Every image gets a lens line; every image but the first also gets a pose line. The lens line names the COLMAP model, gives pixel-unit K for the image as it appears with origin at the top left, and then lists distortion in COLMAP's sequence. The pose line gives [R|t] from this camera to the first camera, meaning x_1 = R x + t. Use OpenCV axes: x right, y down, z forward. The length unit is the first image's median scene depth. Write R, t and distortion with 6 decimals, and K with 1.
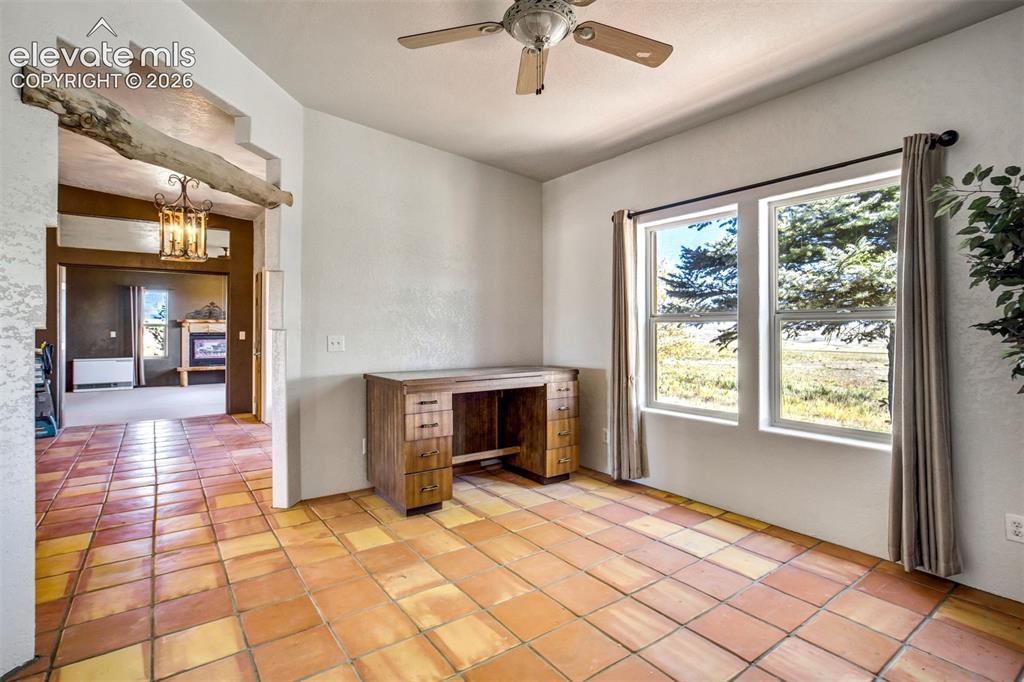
lens RADIAL K [[489.1, 0, 507.4], [0, 489.1, 327.5], [0, 0, 1]] dist [-0.035185, 0.023122]
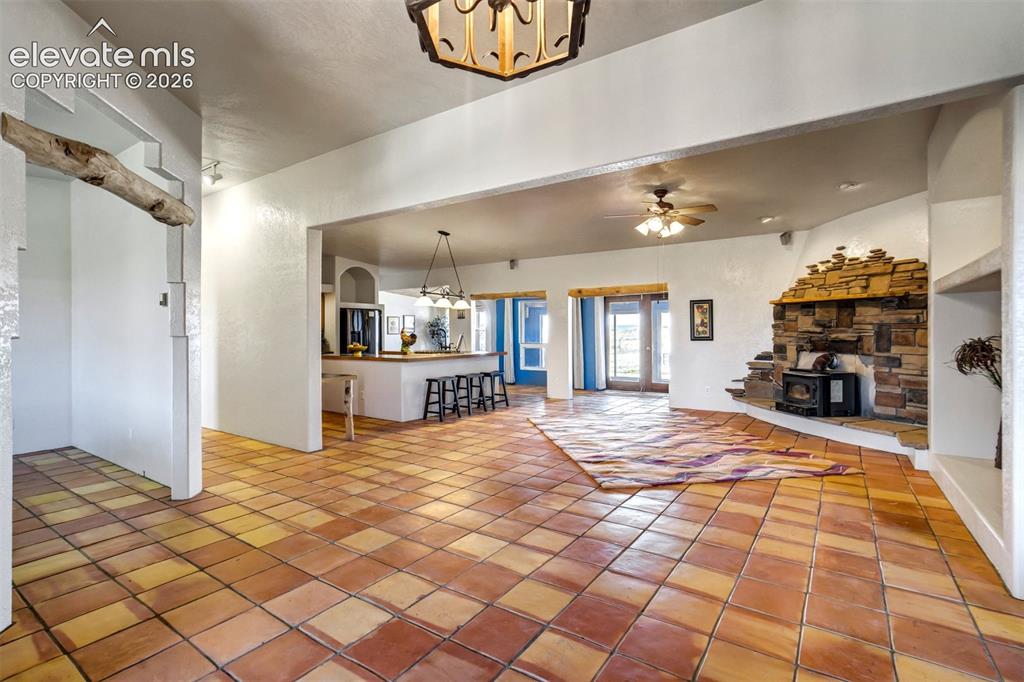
lens RADIAL K [[485.3, 0, 509.0], [0, 485.3, 346.4], [0, 0, 1]] dist [-0.039591, 0.023056]
pose [[-0.943844, 0.012982, -0.330136, -1.211208], [0.005133, 0.999683, 0.024635, 0.000189], [0.330352, 0.021557, -0.943612, 2.442677]]
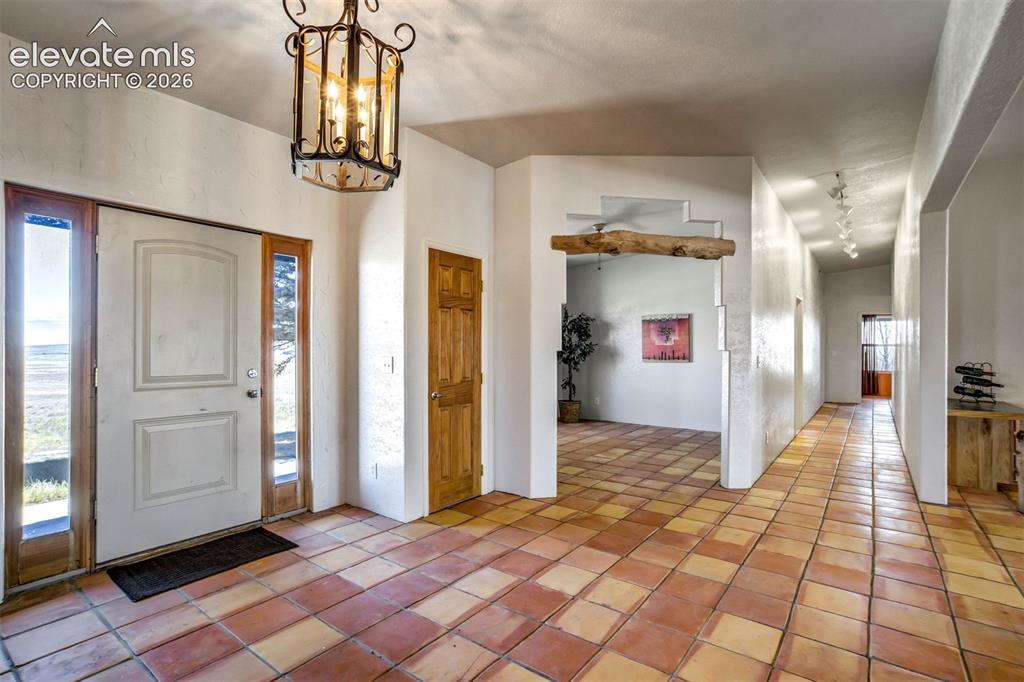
lens RADIAL K [[485.3, 0, 509.0], [0, 485.3, 346.4], [0, 0, 1]] dist [-0.039591, 0.023056]
pose [[-0.279257, 0.003429, 0.960210, -2.192271], [-0.004116, 0.999980, -0.004768, 0.002411], [-0.960208, -0.005284, -0.279237, 1.976531]]
